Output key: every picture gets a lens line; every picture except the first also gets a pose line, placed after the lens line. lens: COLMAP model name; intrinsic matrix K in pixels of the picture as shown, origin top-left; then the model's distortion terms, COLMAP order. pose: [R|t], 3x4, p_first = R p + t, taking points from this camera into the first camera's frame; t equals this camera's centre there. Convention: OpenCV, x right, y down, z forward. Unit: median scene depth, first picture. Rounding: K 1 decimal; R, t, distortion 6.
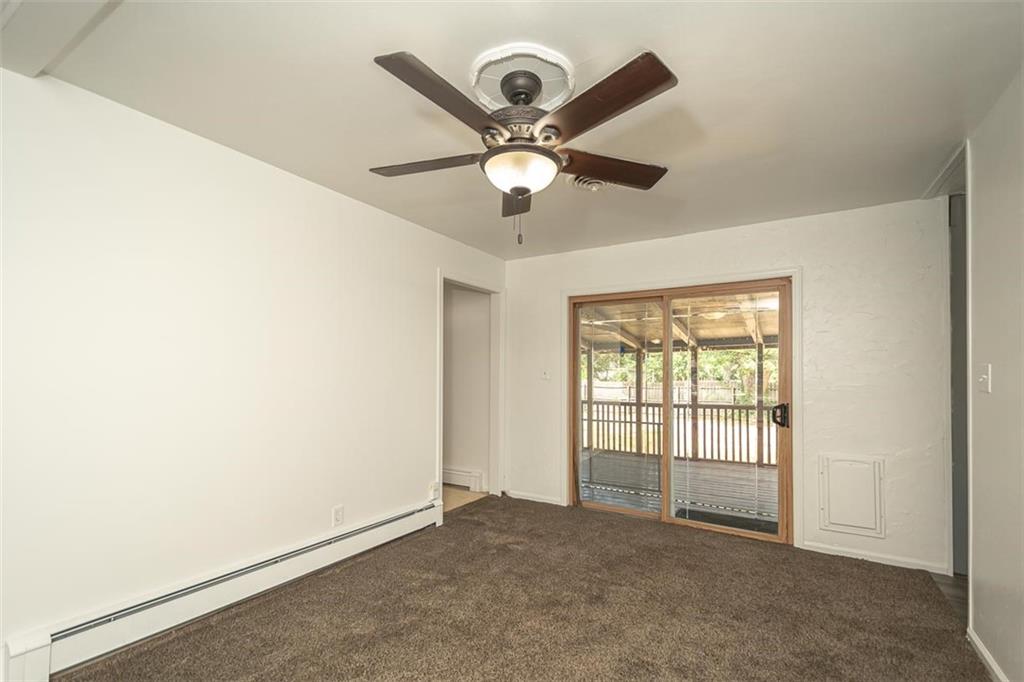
lens RADIAL K [[455.5, 0, 516.4], [0, 455.5, 364.1], [0, 0, 1]] dist [0.018623, -0.000214]
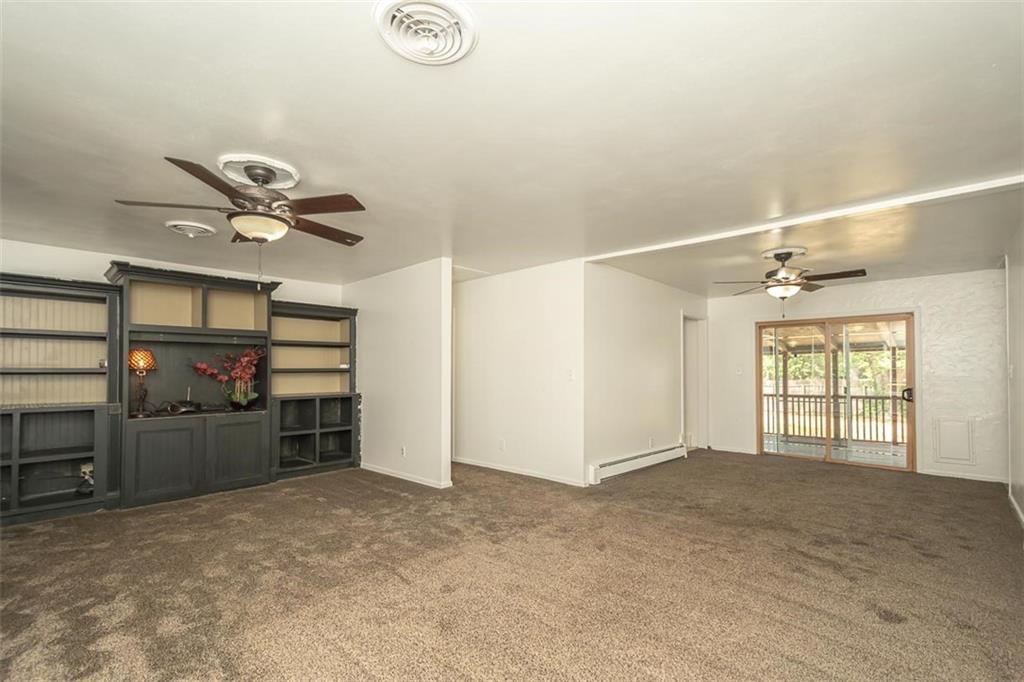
lens RADIAL K [[468.3, 0, 516.3], [0, 468.3, 356.1], [0, 0, 1]] dist [-0.000082, -0.000048]
pose [[0.982044, -0.004961, -0.188589, -0.516612], [0.002450, 0.999905, -0.013549, -0.012178], [0.188638, 0.012844, 0.981963, -0.974203]]
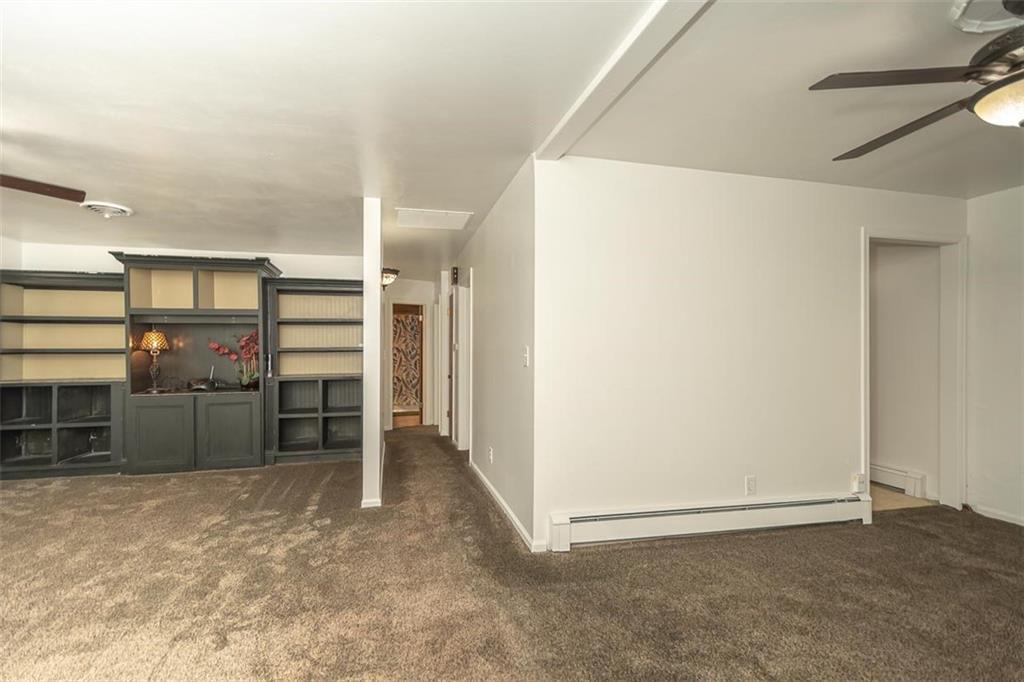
lens RADIAL K [[455.7, 0, 508.3], [0, 455.7, 343.3], [0, 0, 1]] dist [0.002909, 0.000132]
pose [[0.705272, -0.008511, -0.708886, -0.033273], [0.014238, 0.999896, 0.002161, -0.001467], [0.708794, -0.011617, 0.705320, -0.098420]]
